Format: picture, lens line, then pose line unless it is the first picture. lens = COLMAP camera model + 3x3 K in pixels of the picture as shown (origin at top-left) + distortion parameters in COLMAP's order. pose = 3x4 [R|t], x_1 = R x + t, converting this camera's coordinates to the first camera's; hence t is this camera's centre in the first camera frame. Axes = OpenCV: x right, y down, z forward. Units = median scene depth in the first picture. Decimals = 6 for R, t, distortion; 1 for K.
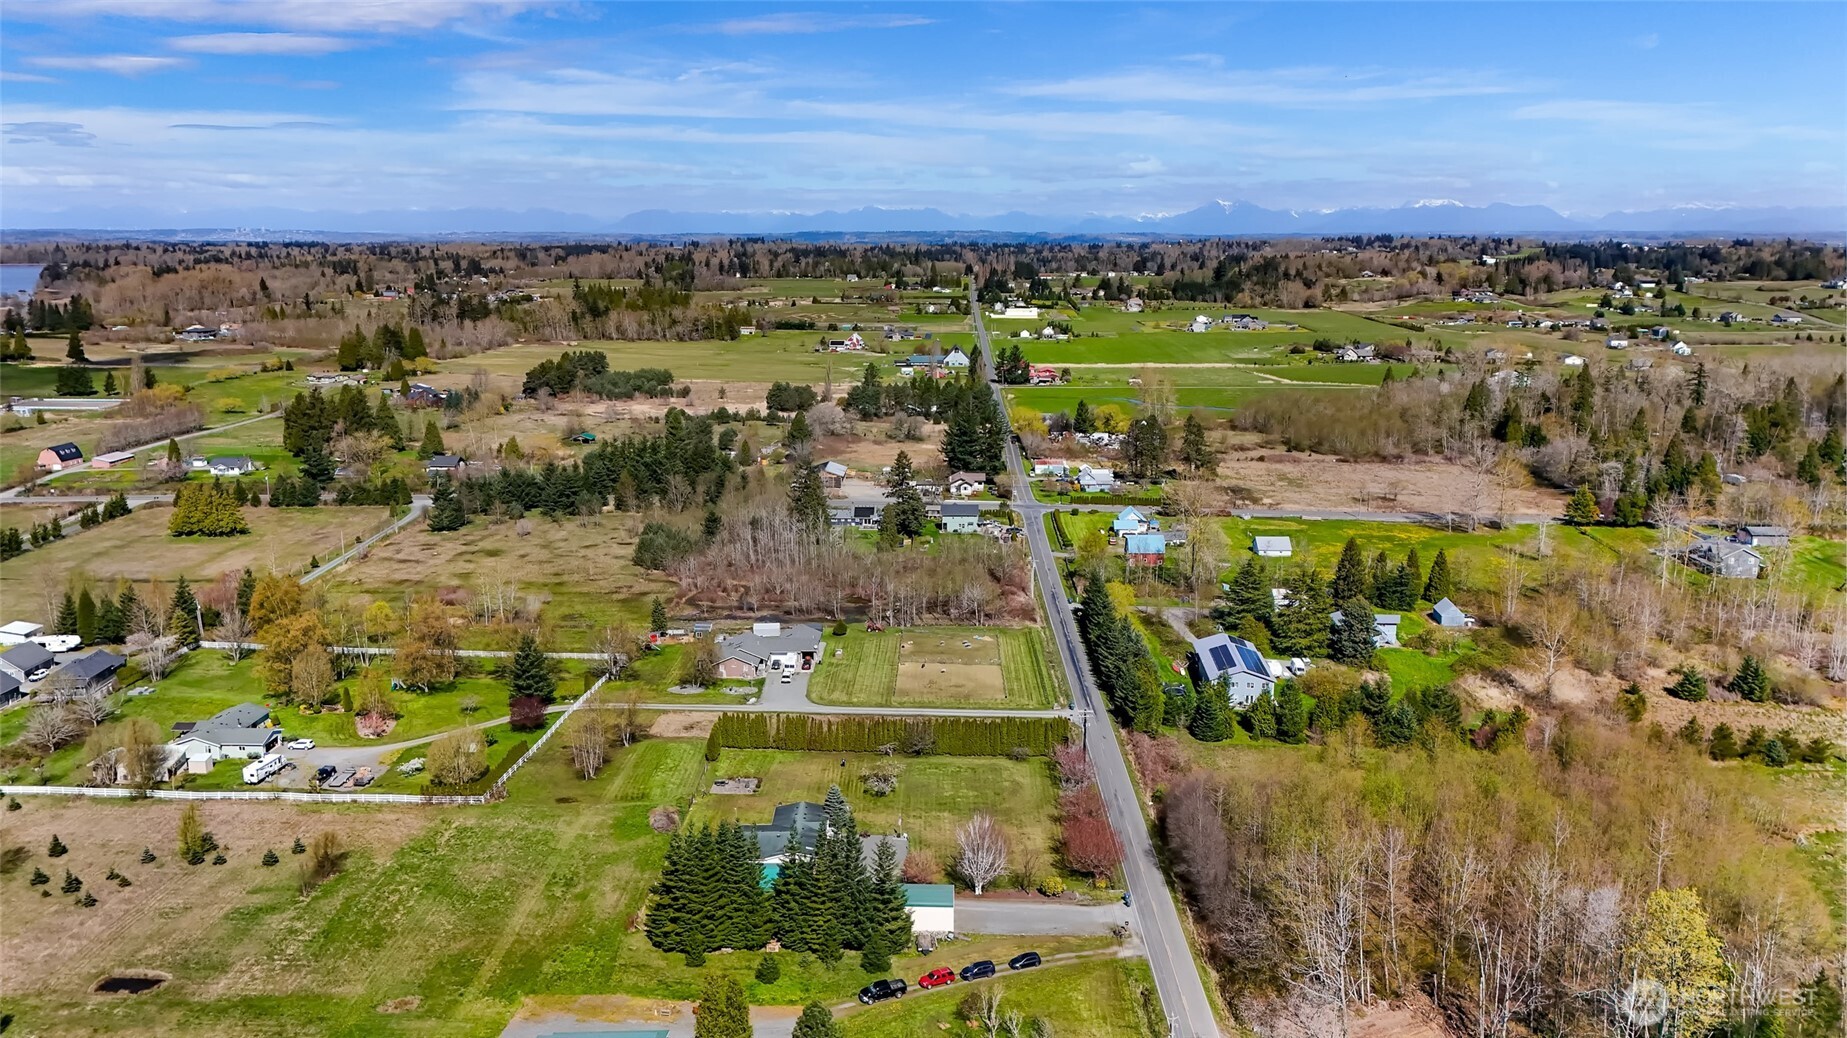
lens RADIAL K [[1355.9, 0, 923.5], [0, 1355.9, 519.0], [0, 0, 1]] dist [0.112979, -0.129619]
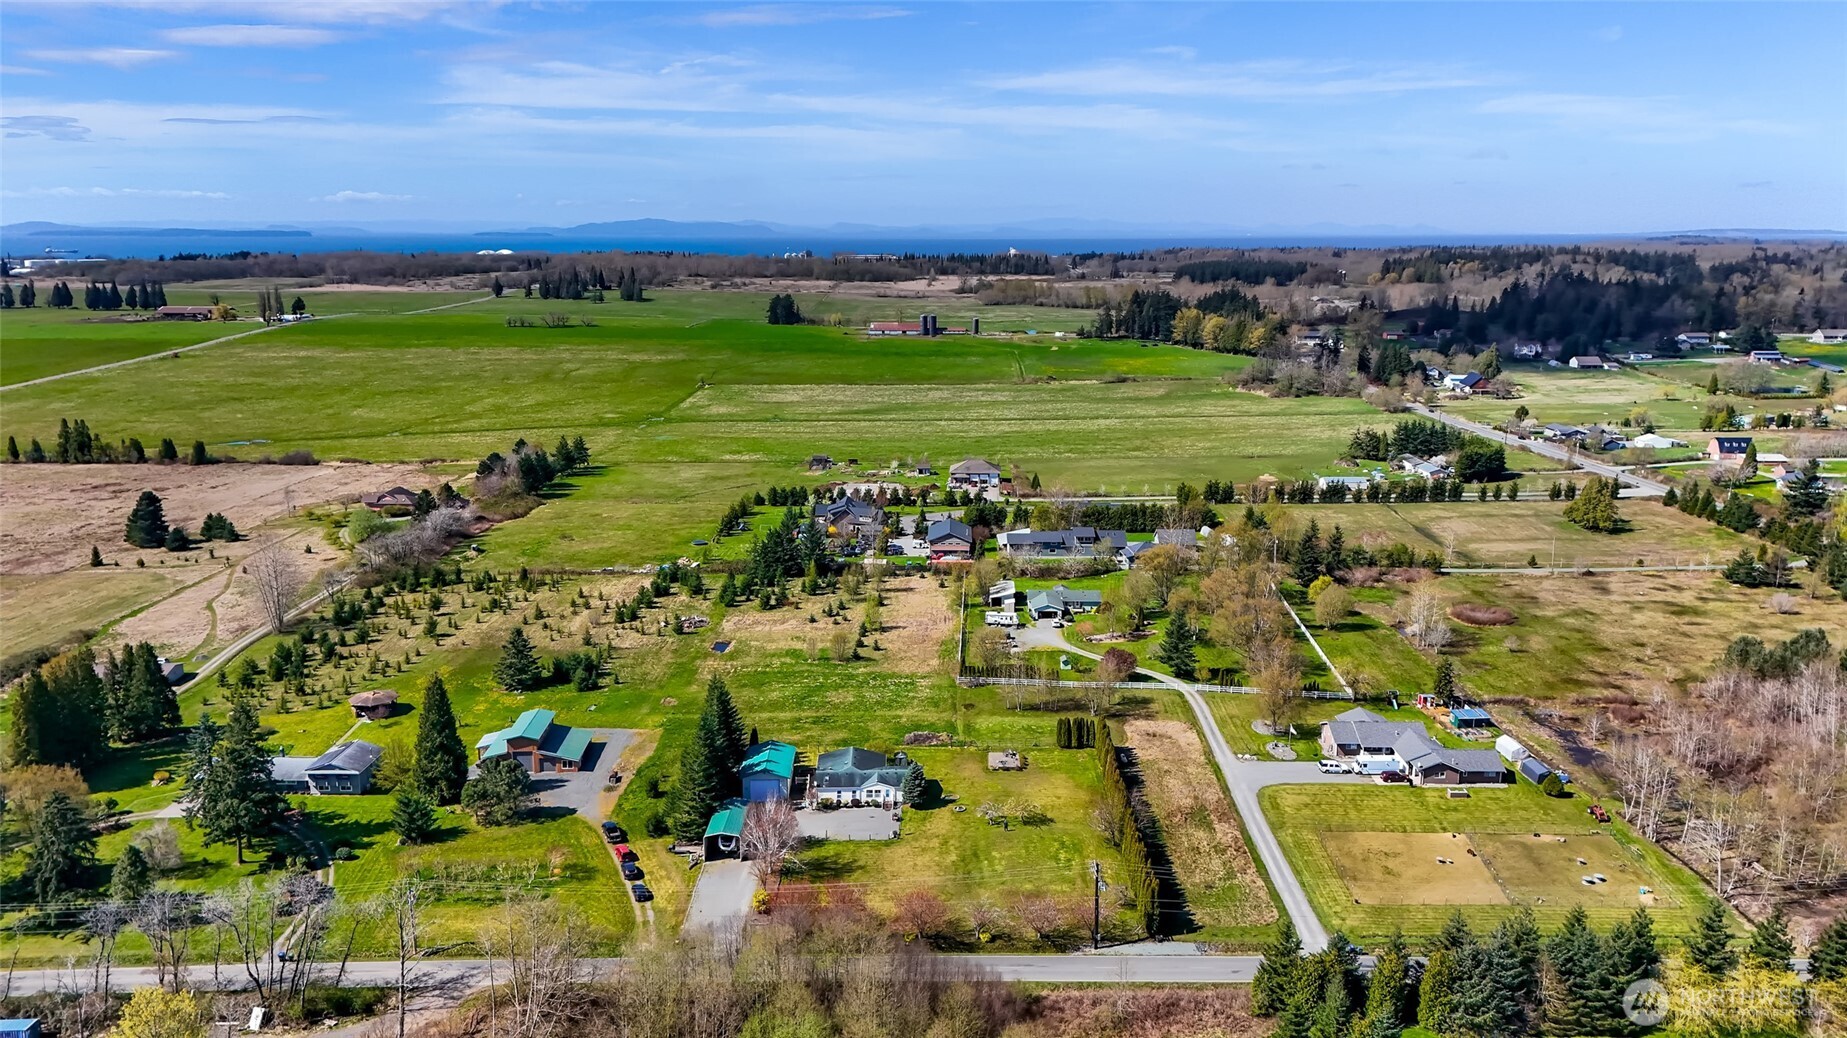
lens RADIAL K [[1351.8, 0, 933.4], [0, 1351.8, 493.0], [0, 0, 1]] dist [0.103468, -0.136911]
pose [[0.005315, 0.191936, -0.981393, 0.569467], [-0.207577, 0.960242, 0.186675, -0.123082], [0.978204, 0.202723, 0.044945, 0.588457]]
